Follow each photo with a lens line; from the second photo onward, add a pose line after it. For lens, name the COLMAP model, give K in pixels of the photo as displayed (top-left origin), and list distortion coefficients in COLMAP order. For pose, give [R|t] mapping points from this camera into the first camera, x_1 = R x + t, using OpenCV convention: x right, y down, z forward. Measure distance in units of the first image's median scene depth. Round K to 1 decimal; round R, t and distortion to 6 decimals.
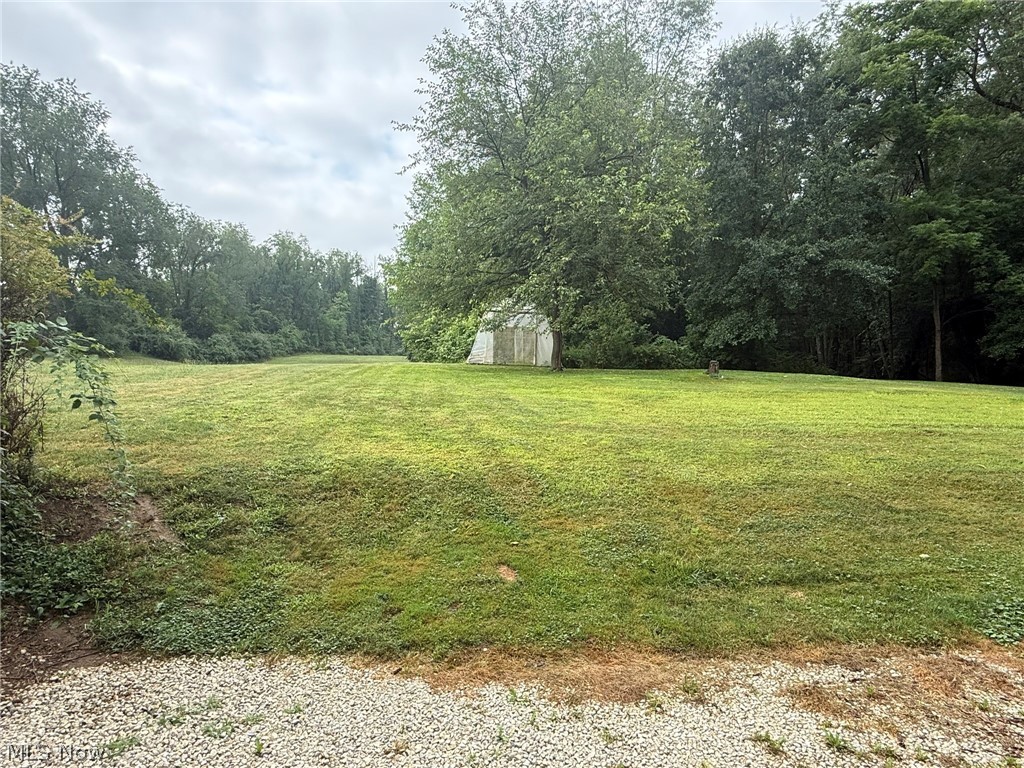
lens RADIAL K [[570.1, 0, 512.0], [0, 570.1, 384.0], [0, 0, 1]] dist [-0.001398, 0.001466]
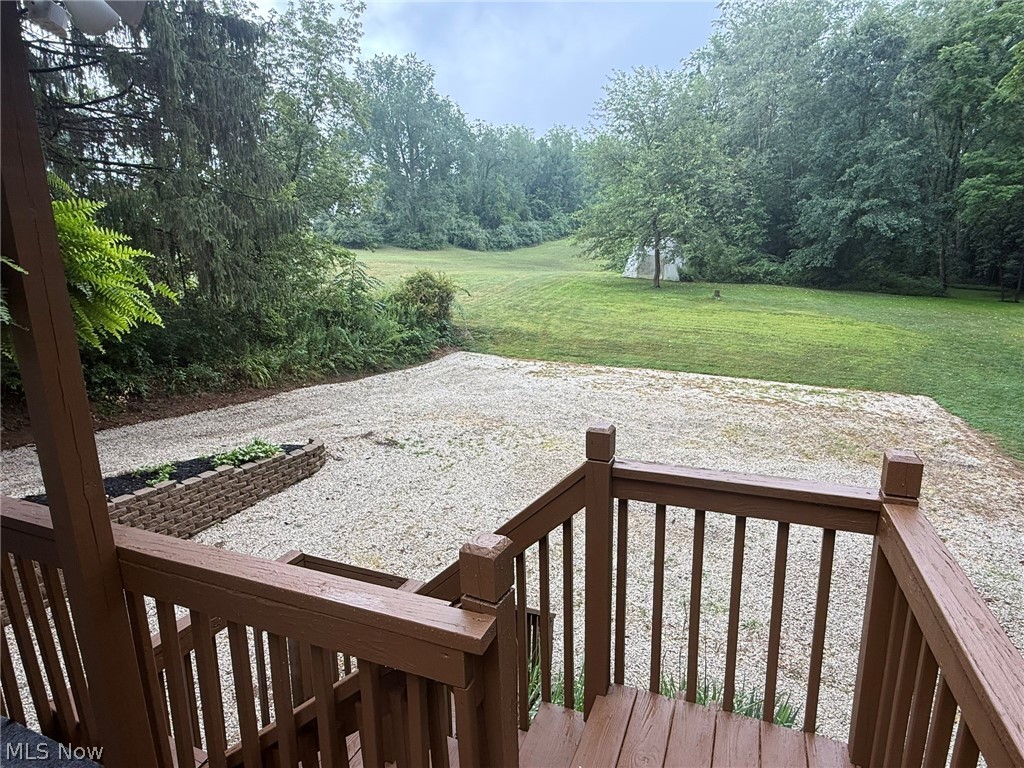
lens RADIAL K [[570.1, 0, 512.0], [0, 570.1, 384.0], [0, 0, 1]] dist [-0.001398, 0.001466]
pose [[0.890940, 0.116790, -0.438847, 0.115246], [-0.017043, 0.974282, 0.224685, -0.028131], [0.453802, -0.192702, 0.870017, -0.192999]]
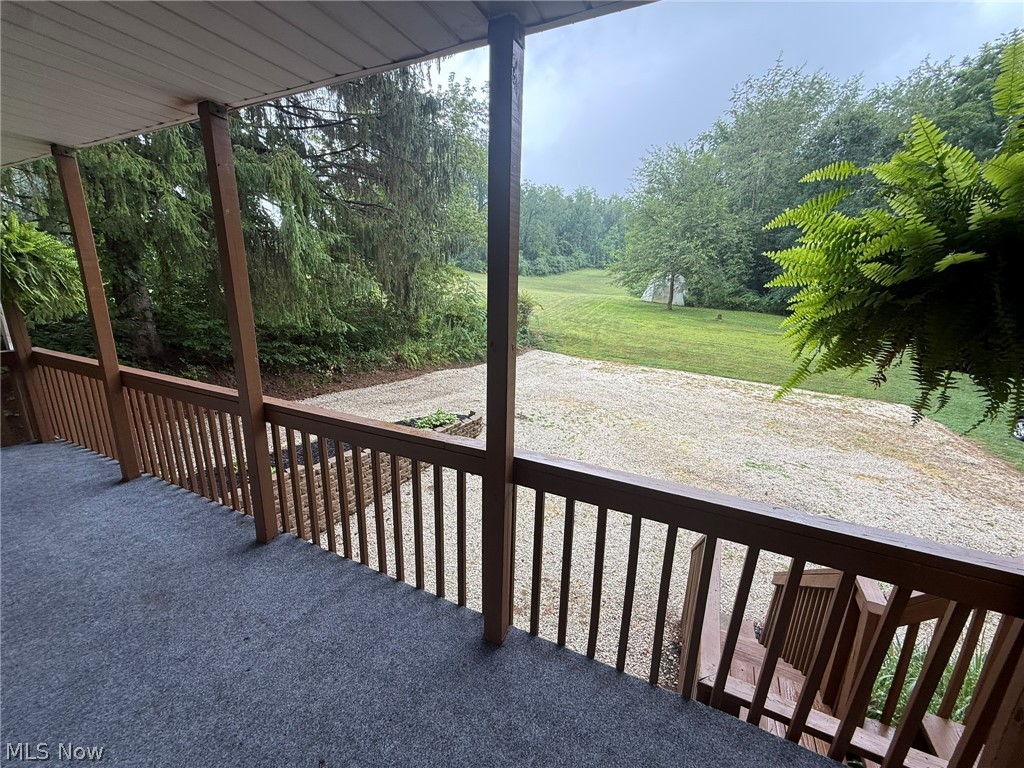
lens RADIAL K [[407.0, 0, 510.4], [0, 407.0, 384.5], [0, 0, 1]] dist [-0.001226, 0.000003]
pose [[0.860491, 0.183390, -0.475315, 0.087523], [-0.063947, 0.964466, 0.256351, -0.026961], [0.505437, -0.190192, 0.841641, -0.201643]]
